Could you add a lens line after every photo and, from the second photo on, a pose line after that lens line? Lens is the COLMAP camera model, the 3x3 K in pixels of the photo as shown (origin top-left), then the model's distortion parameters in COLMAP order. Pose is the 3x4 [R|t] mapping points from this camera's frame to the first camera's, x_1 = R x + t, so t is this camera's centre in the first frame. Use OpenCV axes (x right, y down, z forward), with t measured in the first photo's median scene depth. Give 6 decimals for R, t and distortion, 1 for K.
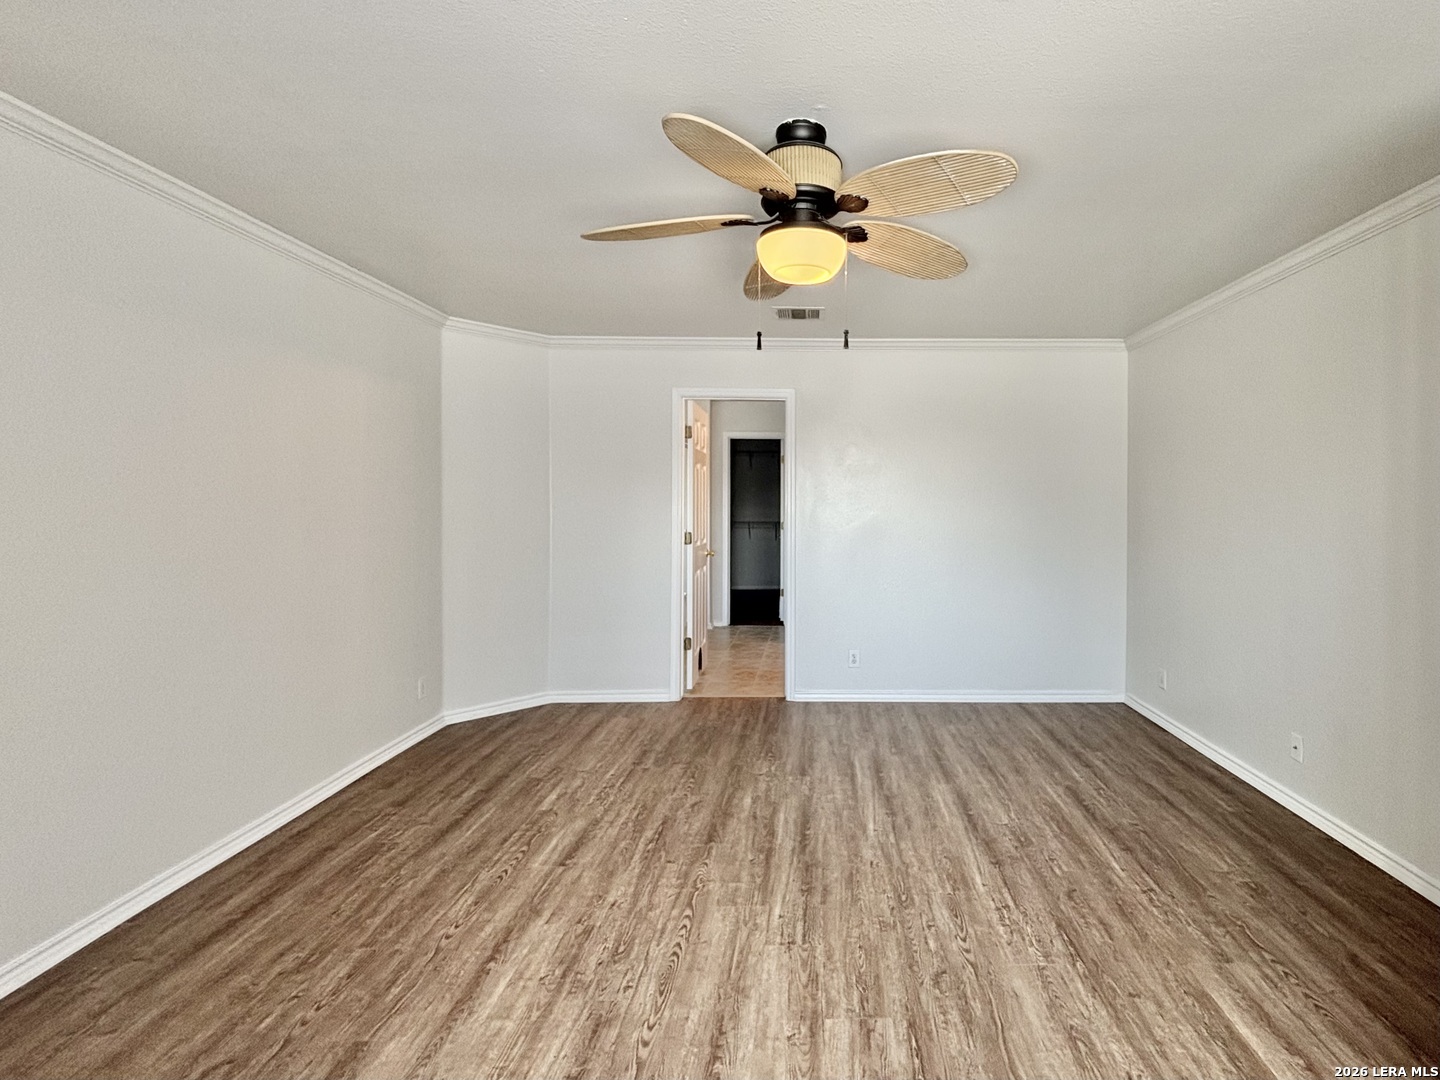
lens RADIAL K [[656.5, 0, 814.8], [0, 656.5, 516.0], [0, 0, 1]] dist [-0.020011, 0.014294]
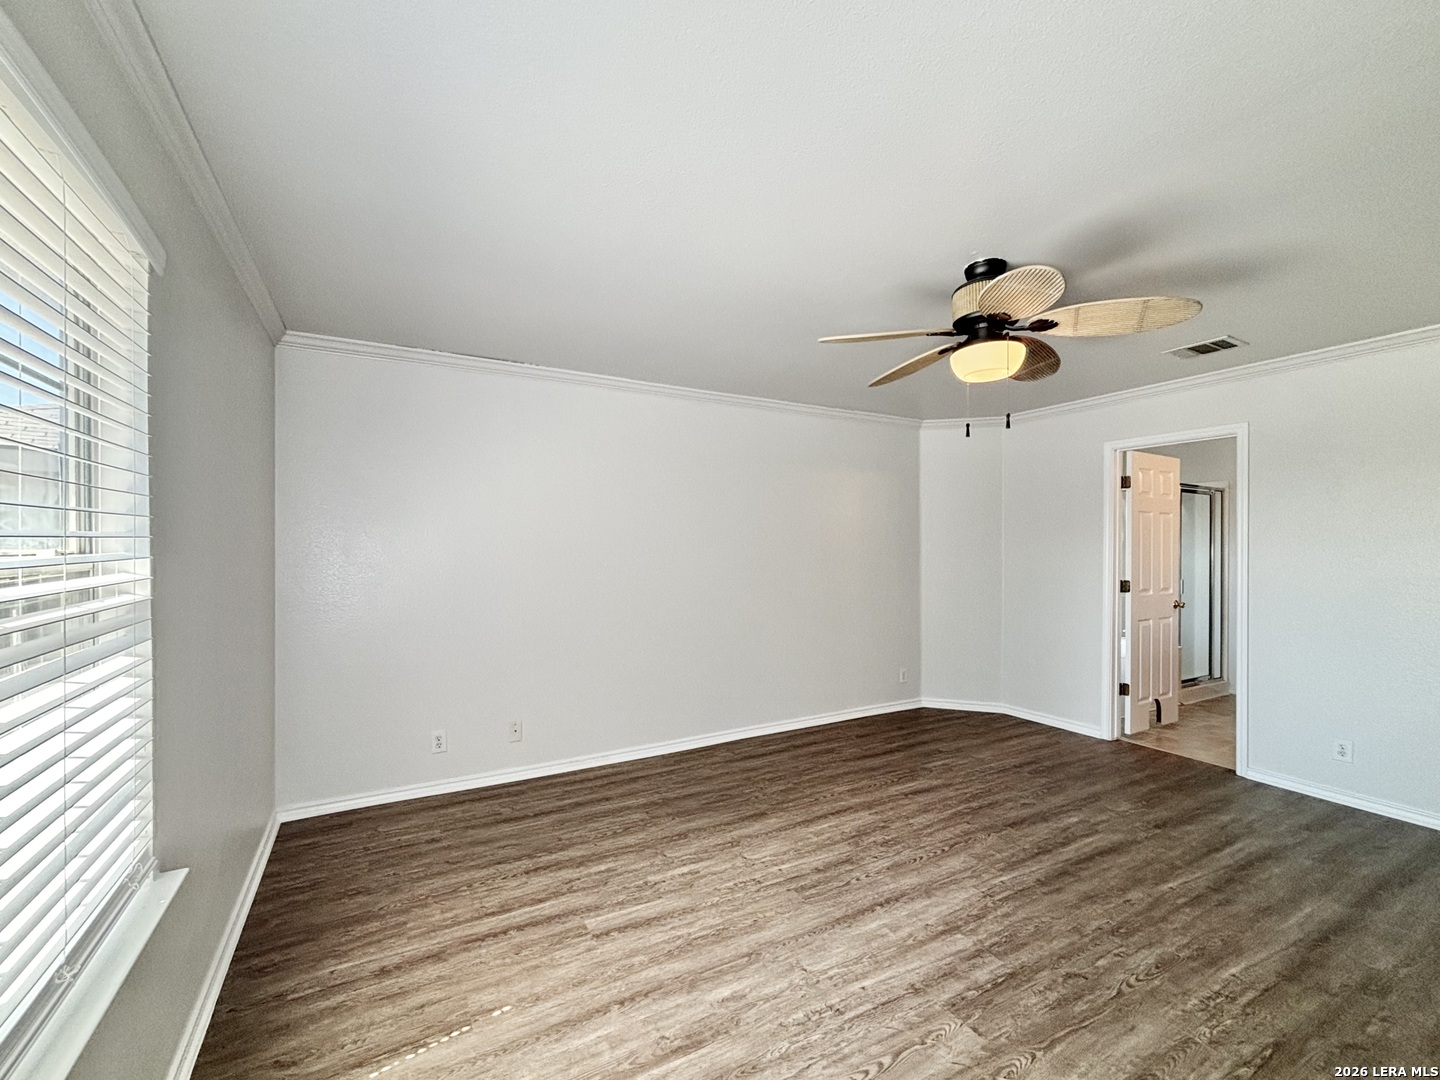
lens RADIAL K [[595.7, 0, 720.0], [0, 595.7, 540.0], [0, 0, 1]] dist [0.032835, -0.011160]
pose [[0.488222, -0.008637, -0.872677, 0.556450], [-0.027801, 0.999290, -0.025444, 0.007666], [0.872277, 0.036683, 0.487635, -0.038895]]
